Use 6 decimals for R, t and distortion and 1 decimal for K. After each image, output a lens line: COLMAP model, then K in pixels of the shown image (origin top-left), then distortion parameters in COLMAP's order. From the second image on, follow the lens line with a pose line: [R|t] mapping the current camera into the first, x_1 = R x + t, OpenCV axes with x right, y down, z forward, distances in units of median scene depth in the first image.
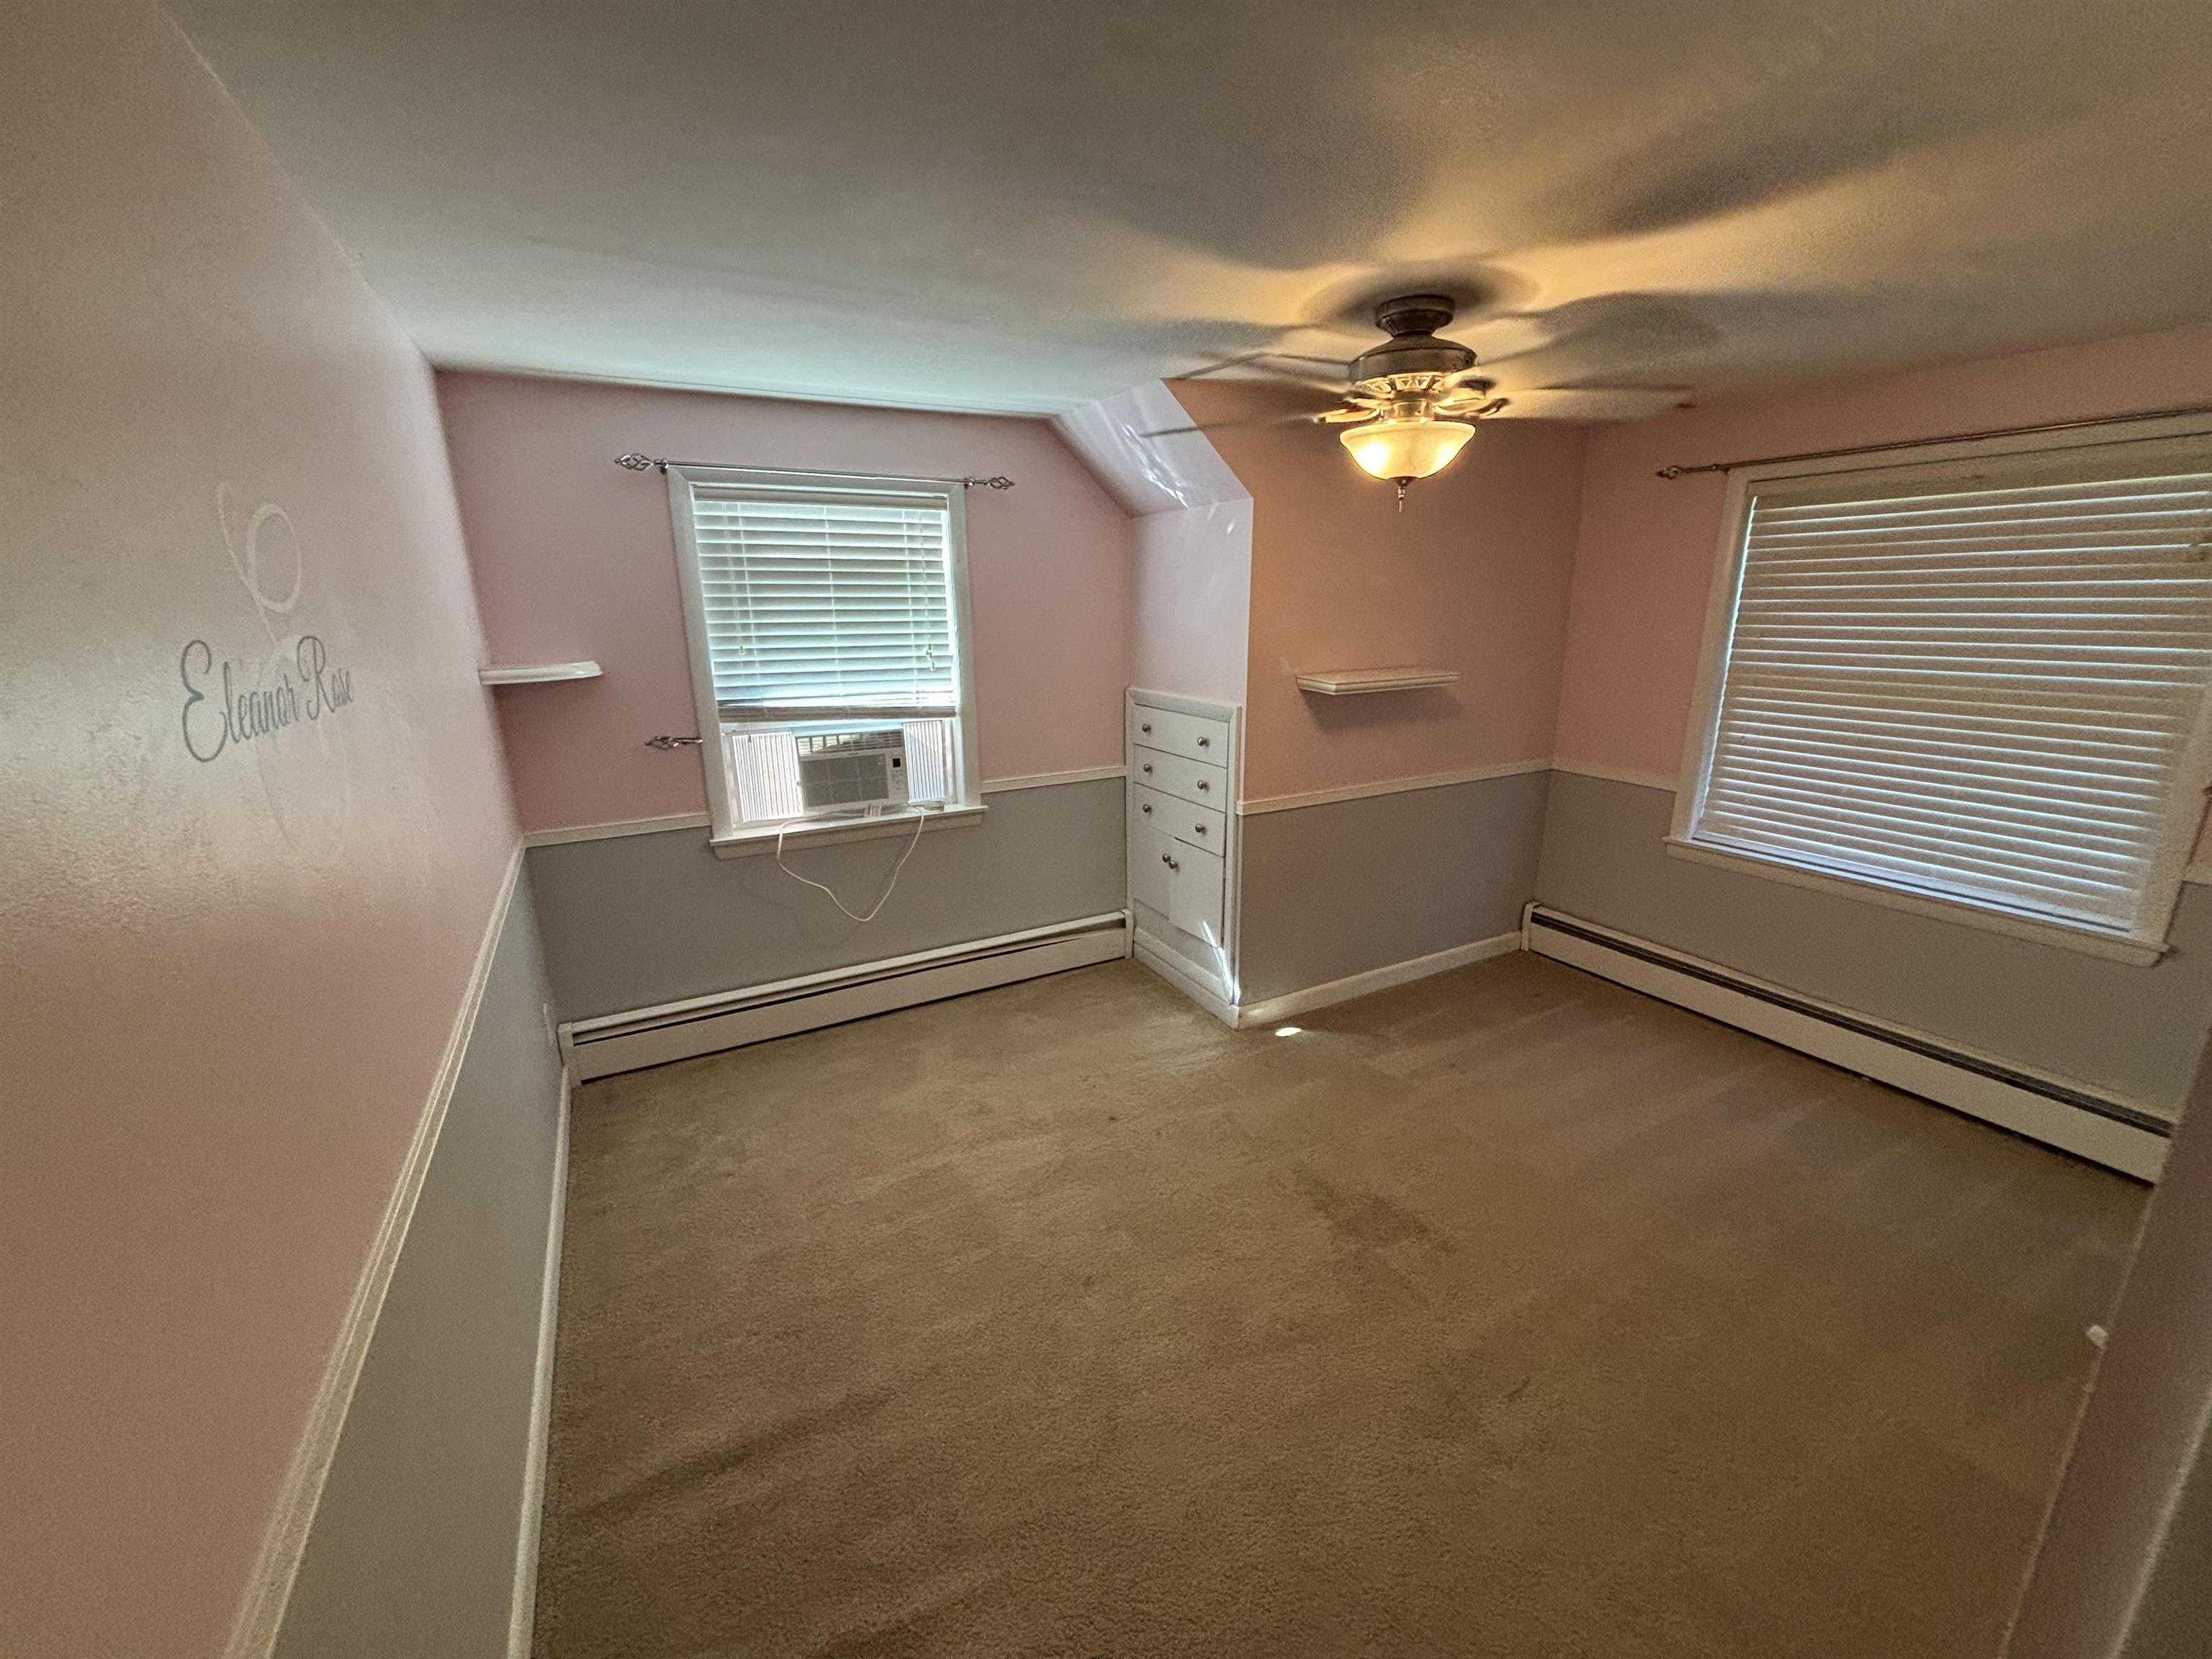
lens RADIAL K [[881.8, 0, 1097.5], [0, 881.8, 828.8], [0, 0, 1]] dist [0.005674, -0.001155]
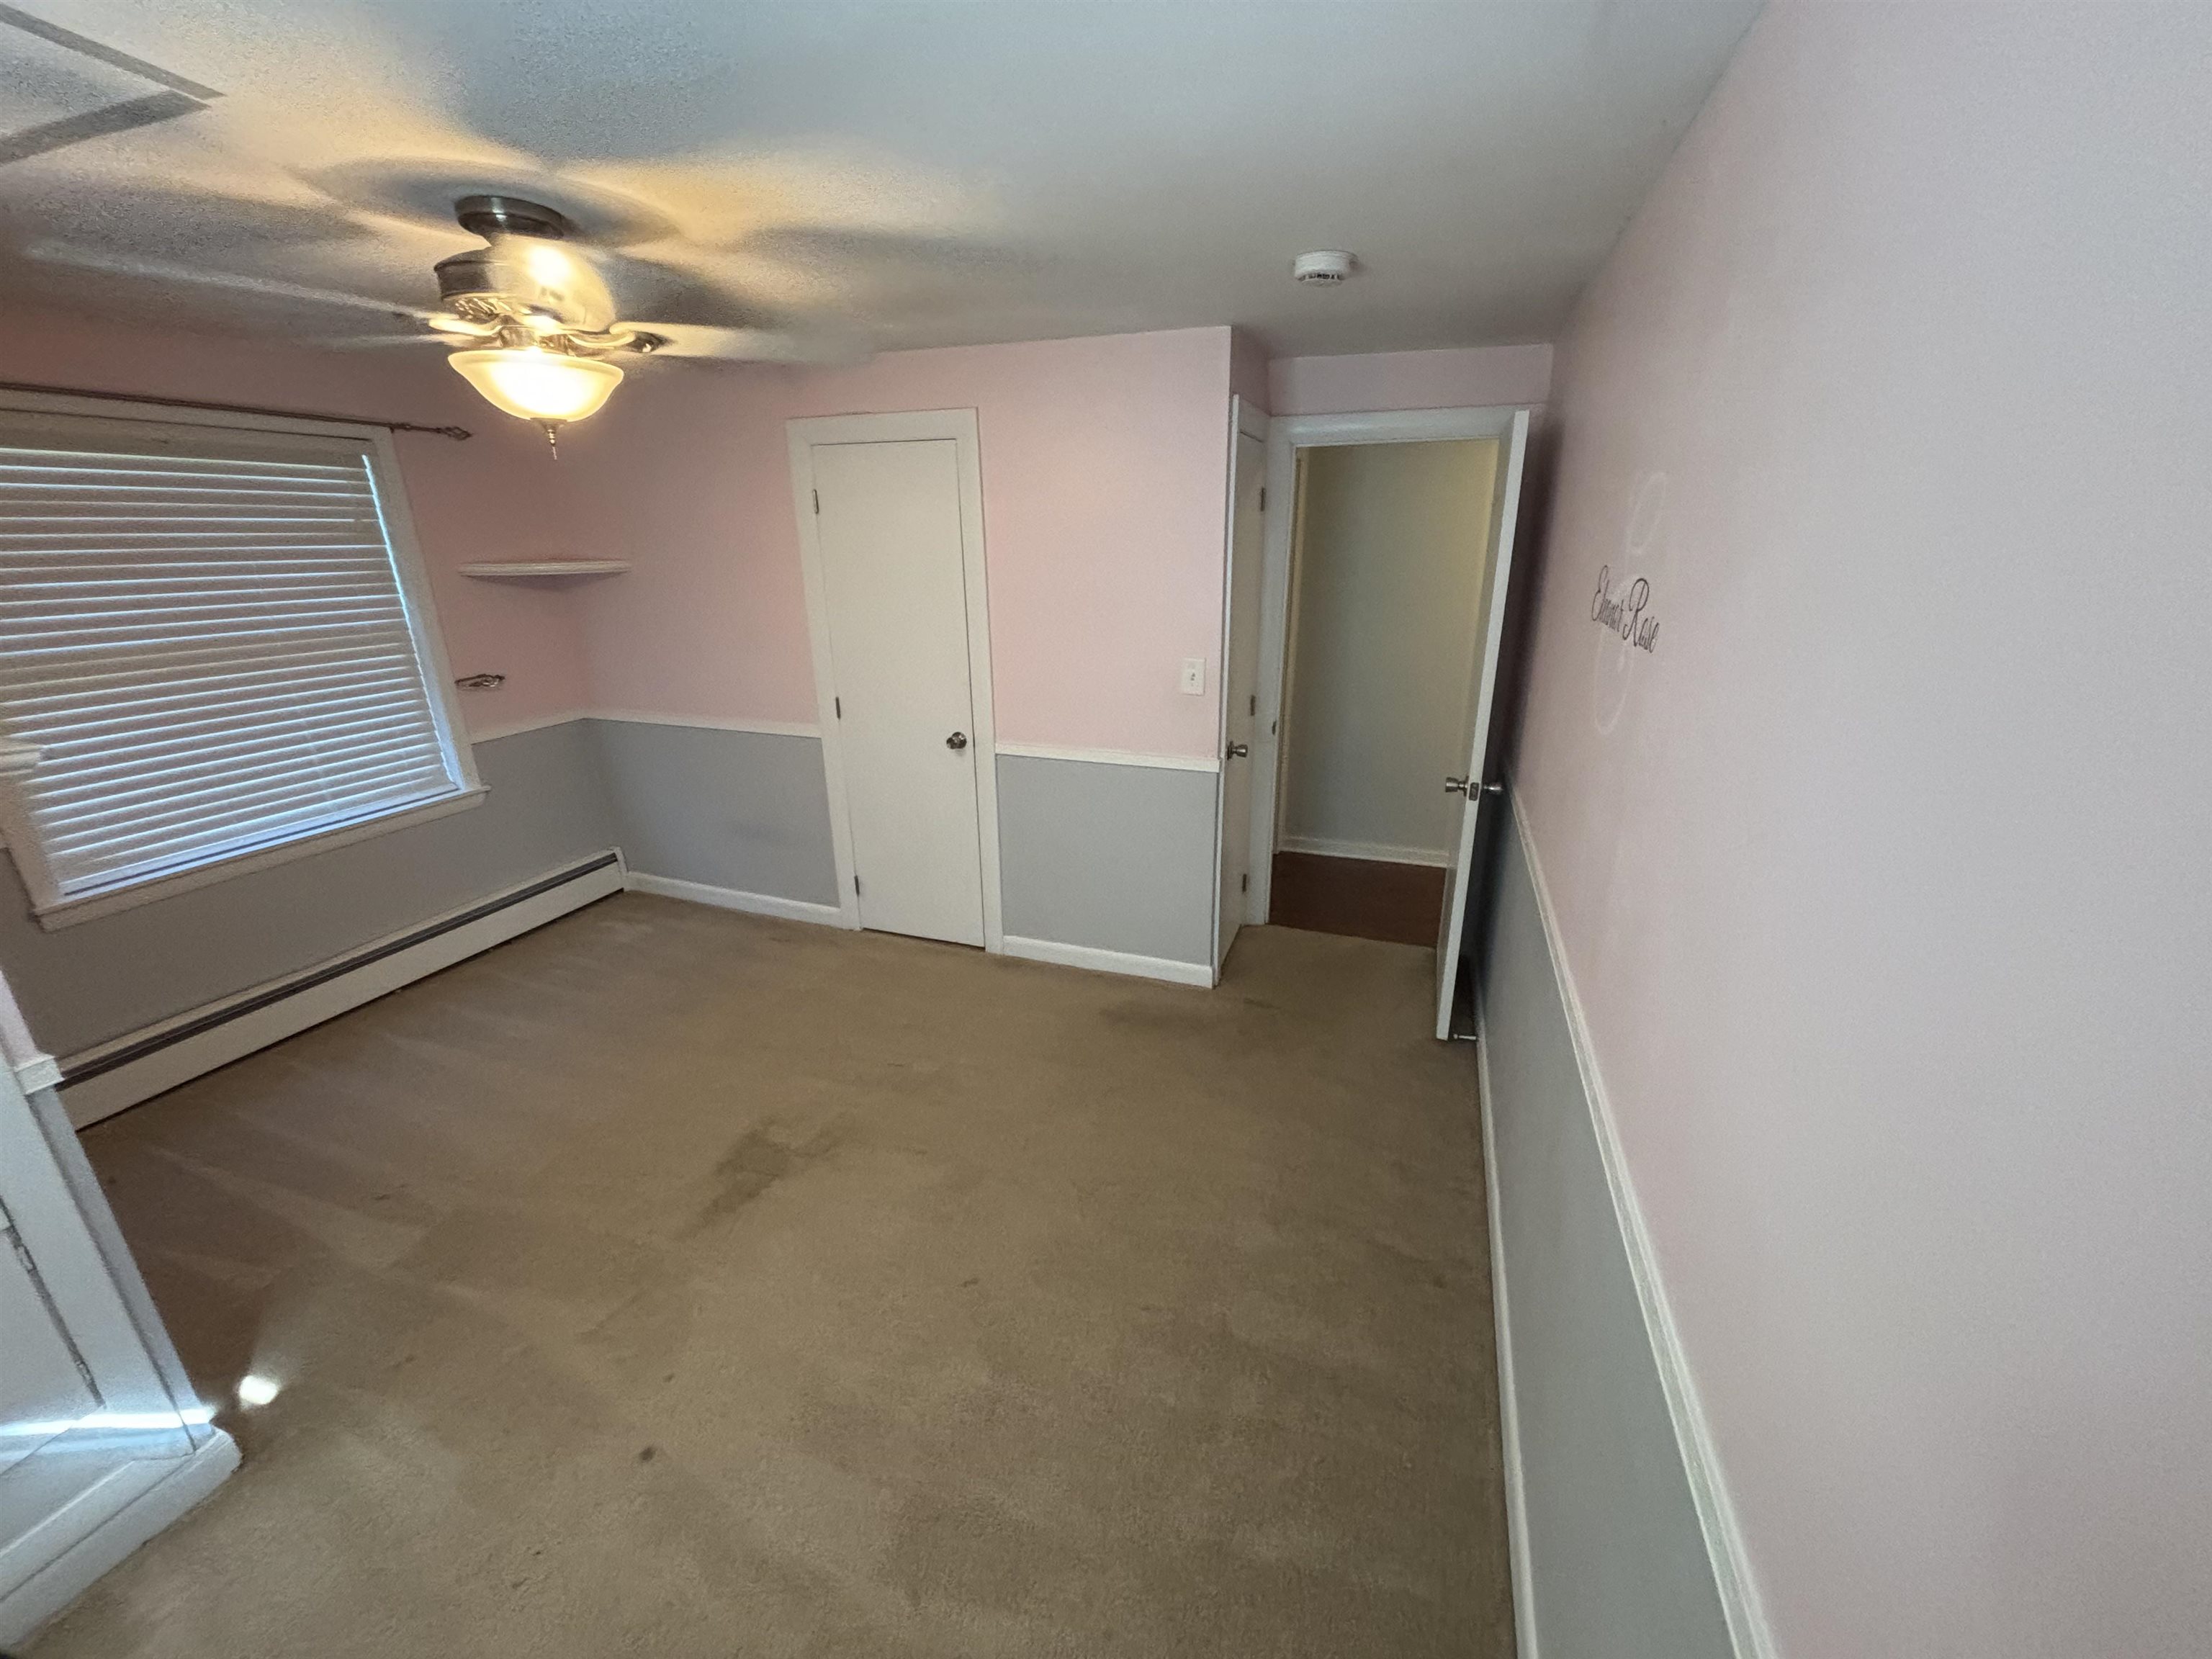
lens RADIAL K [[881.8, 0, 1088.9], [0, 881.8, 829.9], [0, 0, 1]] dist [0.005674, -0.001155]
pose [[-0.666221, -0.212706, 0.714777, -0.471992], [0.213469, 0.863962, 0.456070, -0.217881], [-0.714549, 0.456426, -0.530183, 0.859759]]
